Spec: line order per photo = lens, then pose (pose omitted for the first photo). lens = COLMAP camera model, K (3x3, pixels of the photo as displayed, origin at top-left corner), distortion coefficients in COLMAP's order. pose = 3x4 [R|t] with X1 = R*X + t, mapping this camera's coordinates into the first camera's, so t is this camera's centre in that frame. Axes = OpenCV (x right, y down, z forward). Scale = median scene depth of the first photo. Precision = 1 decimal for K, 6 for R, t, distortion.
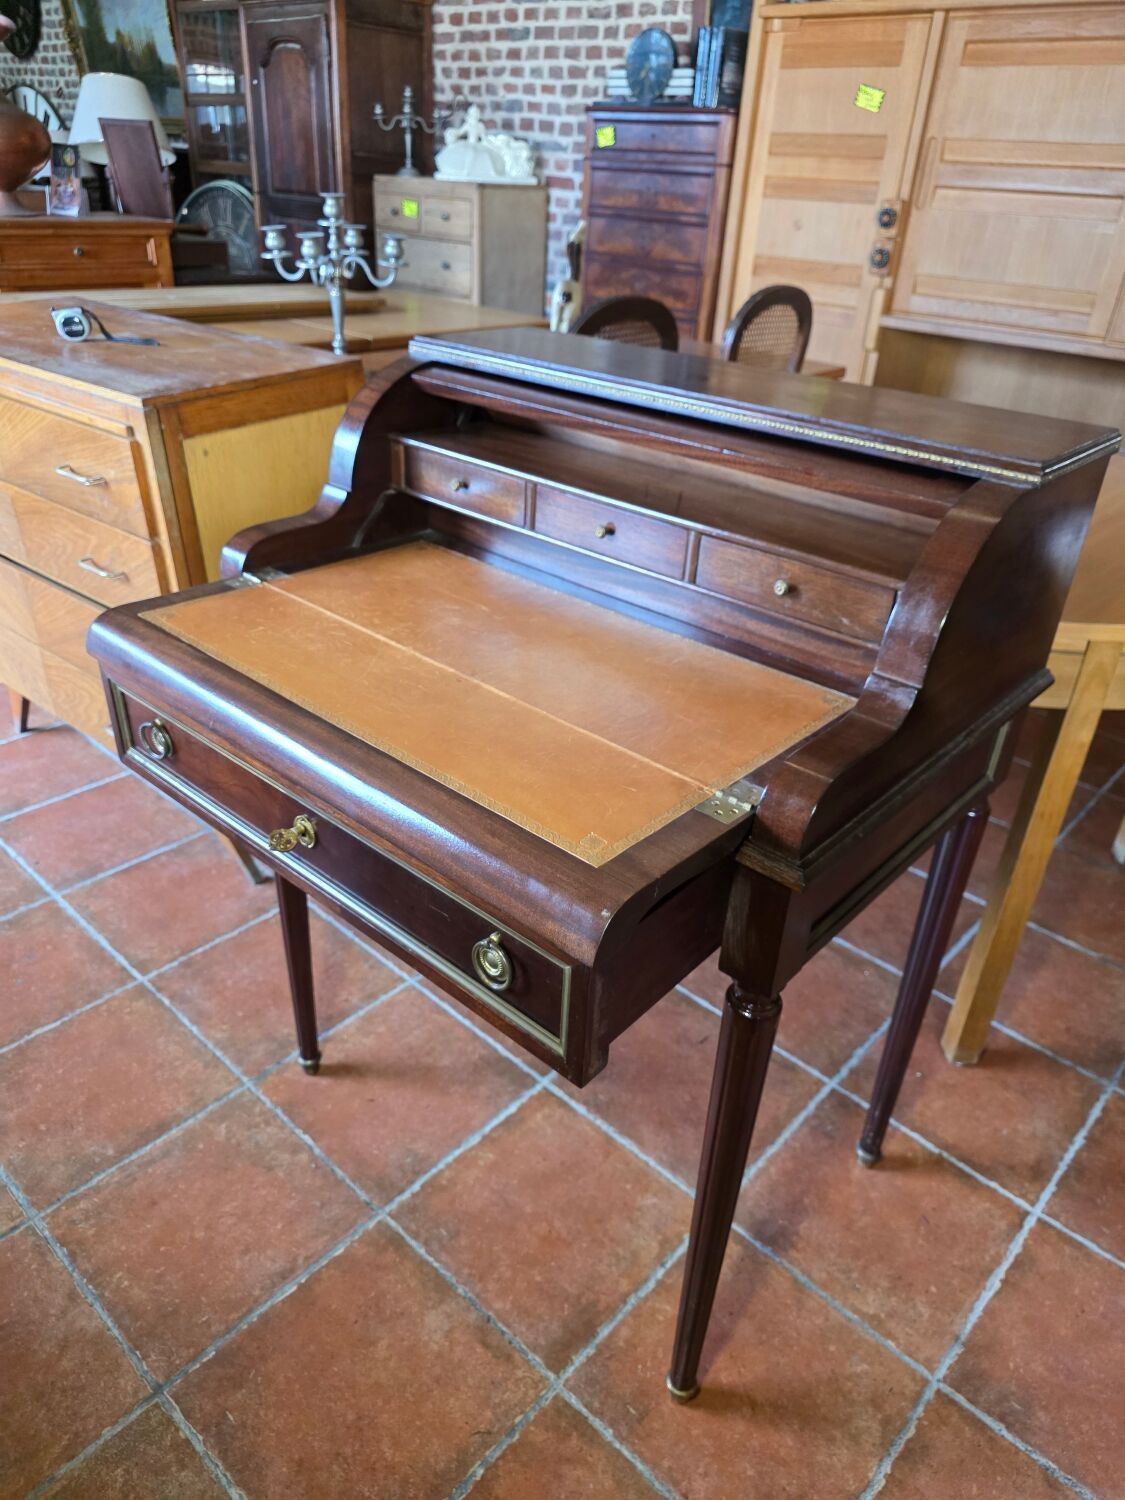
lens RADIAL K [[1027.3, 0, 555.5], [0, 1027.3, 759.2], [0, 0, 1]] dist [0.032030, -0.027410]
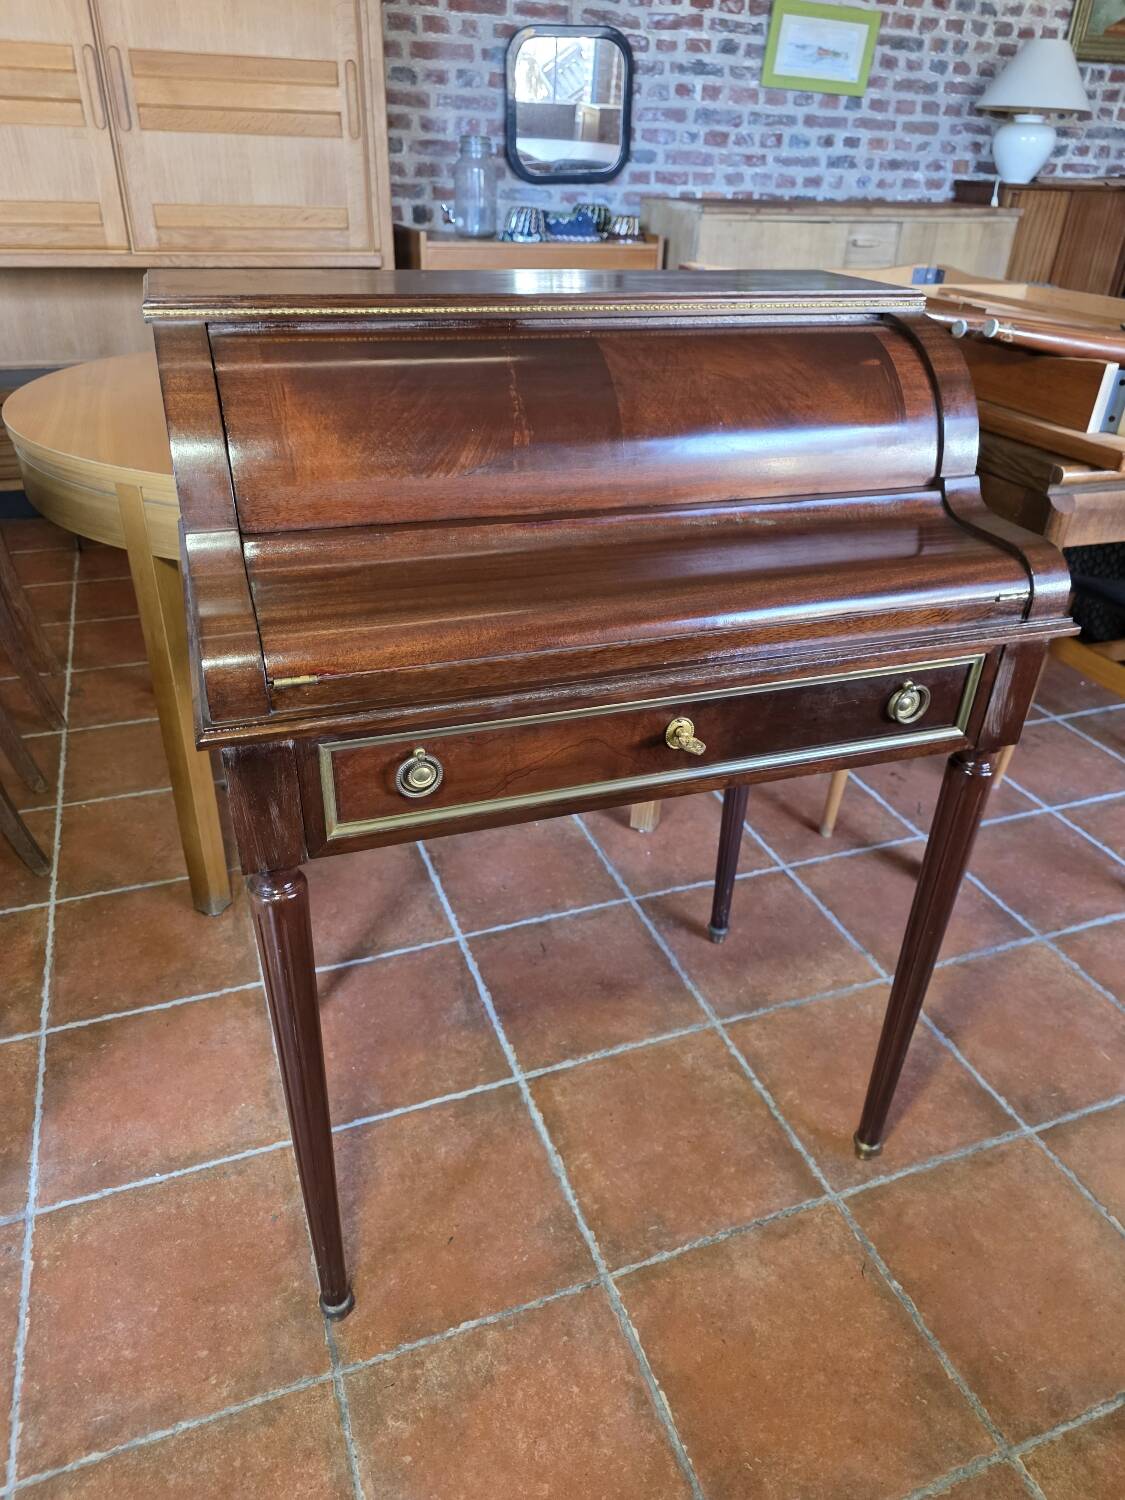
lens RADIAL K [[1027.3, 0, 567.7], [0, 1027.3, 754.8], [0, 0, 1]] dist [0.032030, -0.027410]
pose [[0.439823, -0.485259, 0.755698, -0.631601], [0.439949, 0.849993, 0.289755, -0.211970], [-0.782944, 0.205028, 0.587335, 0.410602]]
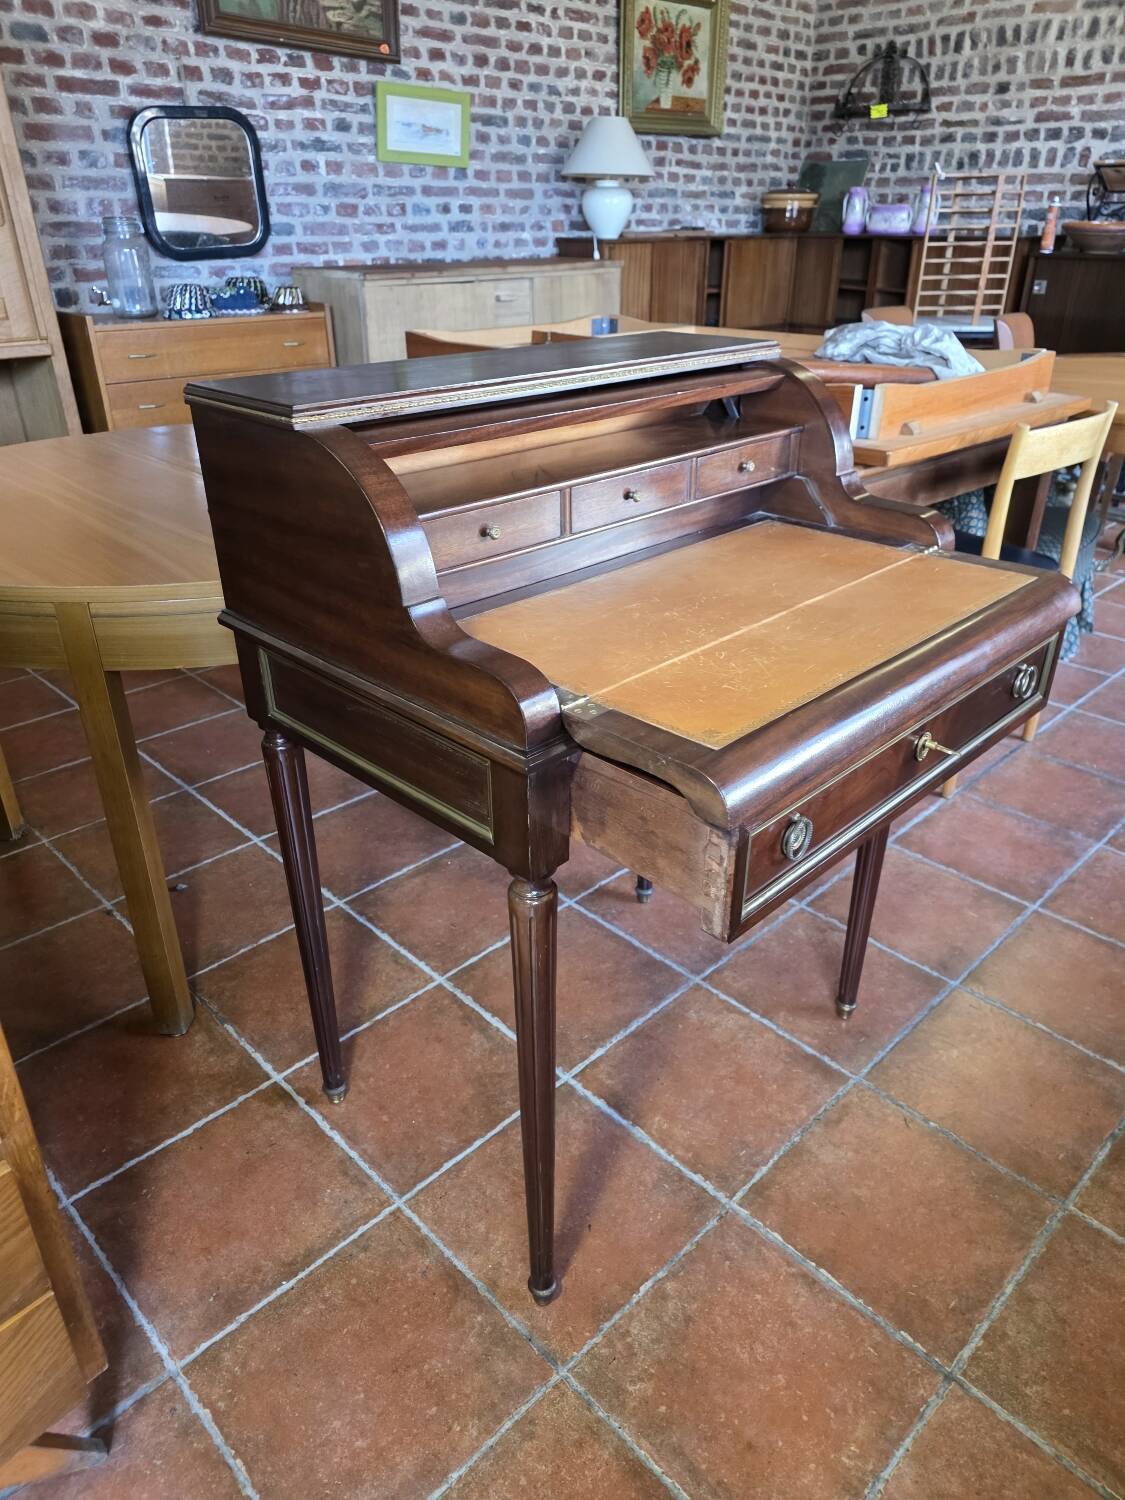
lens RADIAL K [[1027.3, 0, 579.3], [0, 1027.3, 746.7], [0, 0, 1]] dist [0.032030, -0.027410]
pose [[0.038149, -0.502576, 0.863691, -0.816632], [0.501328, 0.757302, 0.418526, -0.394725], [-0.864416, 0.417026, 0.280846, 0.653321]]
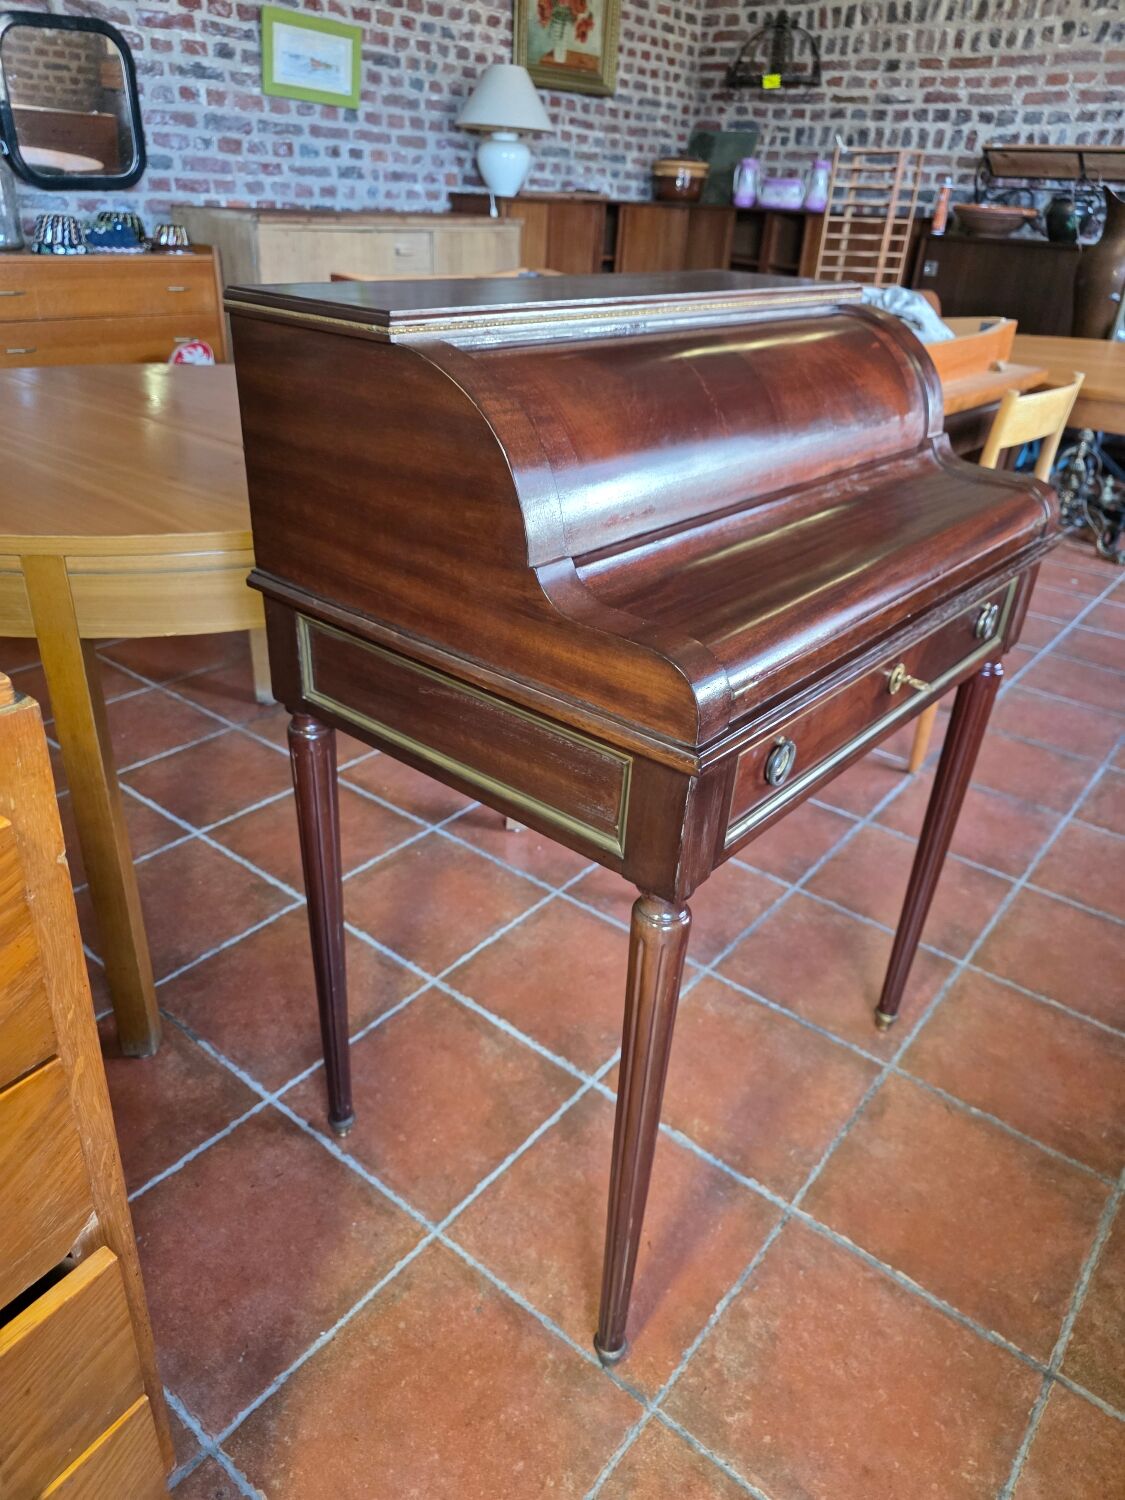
lens RADIAL K [[1027.3, 0, 560.6], [0, 1027.3, 760.5], [0, 0, 1]] dist [0.032030, -0.027410]
pose [[-0.076299, -0.528334, 0.845602, -0.733658], [0.451914, 0.737641, 0.501656, -0.434764], [-0.888793, 0.420415, 0.182480, 0.836657]]
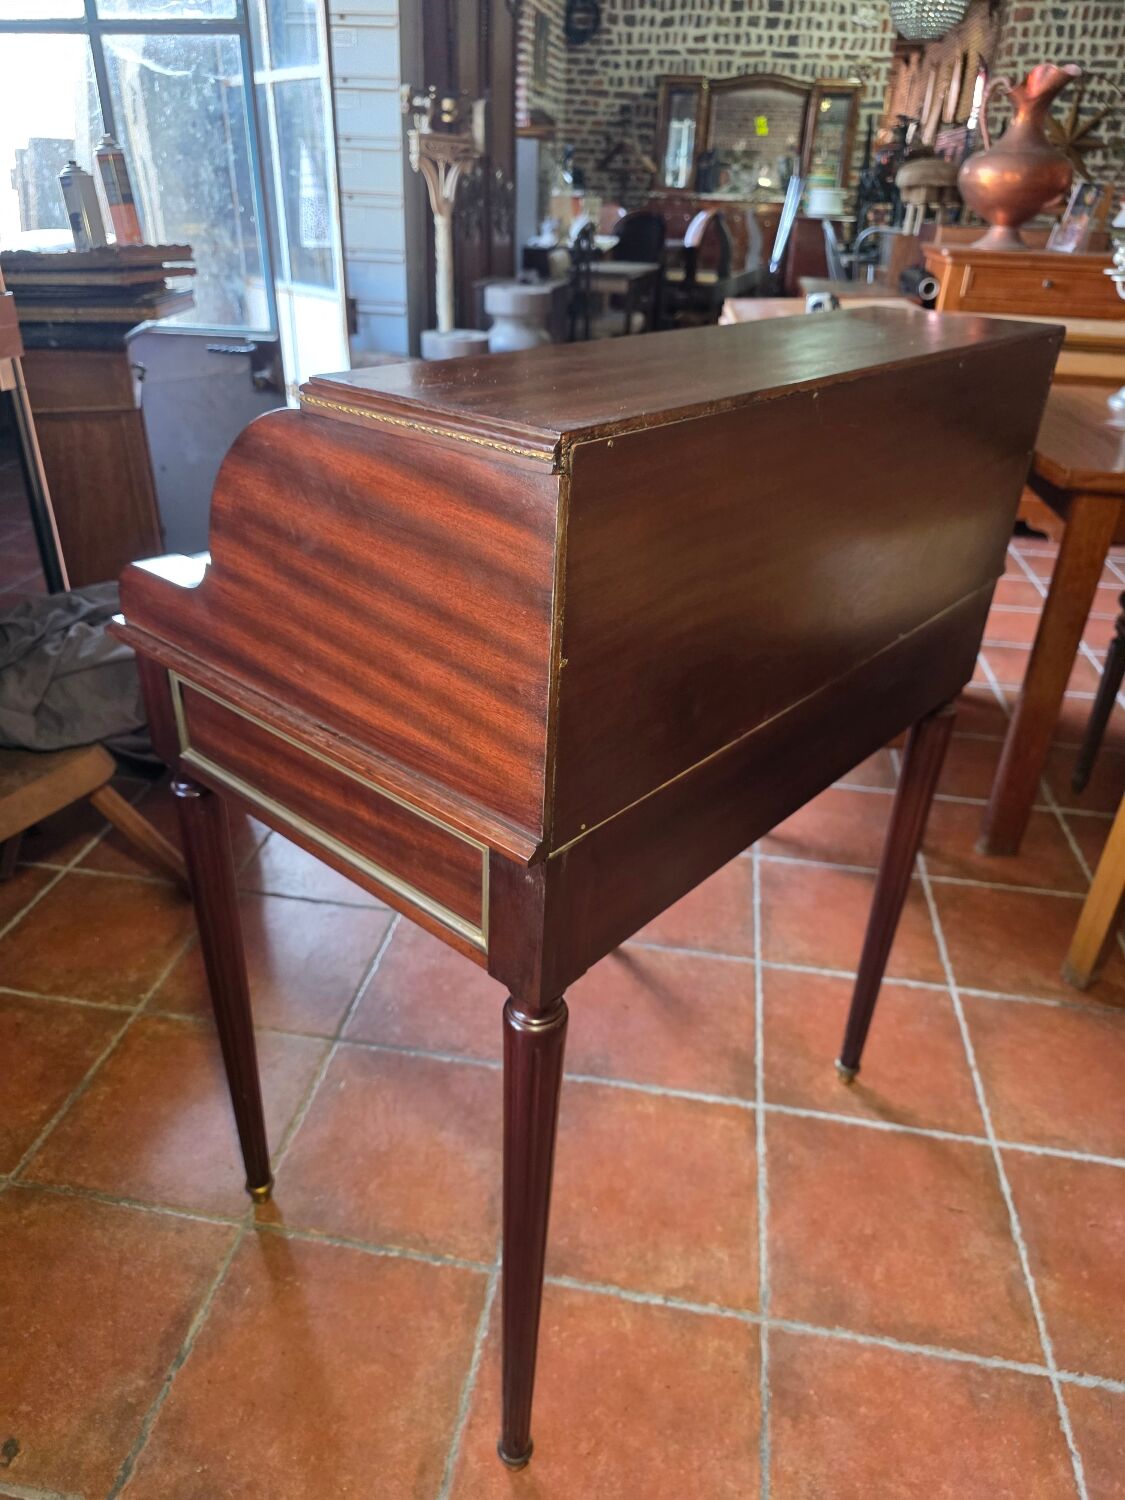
lens RADIAL K [[1027.3, 0, 533.8], [0, 1027.3, 745.4], [0, 0, 1]] dist [0.032030, -0.027410]
pose [[0.535748, 0.376015, -0.756033, 0.524533], [-0.425563, 0.893581, 0.142859, -0.025889], [0.729294, 0.245204, 0.638753, 0.204565]]
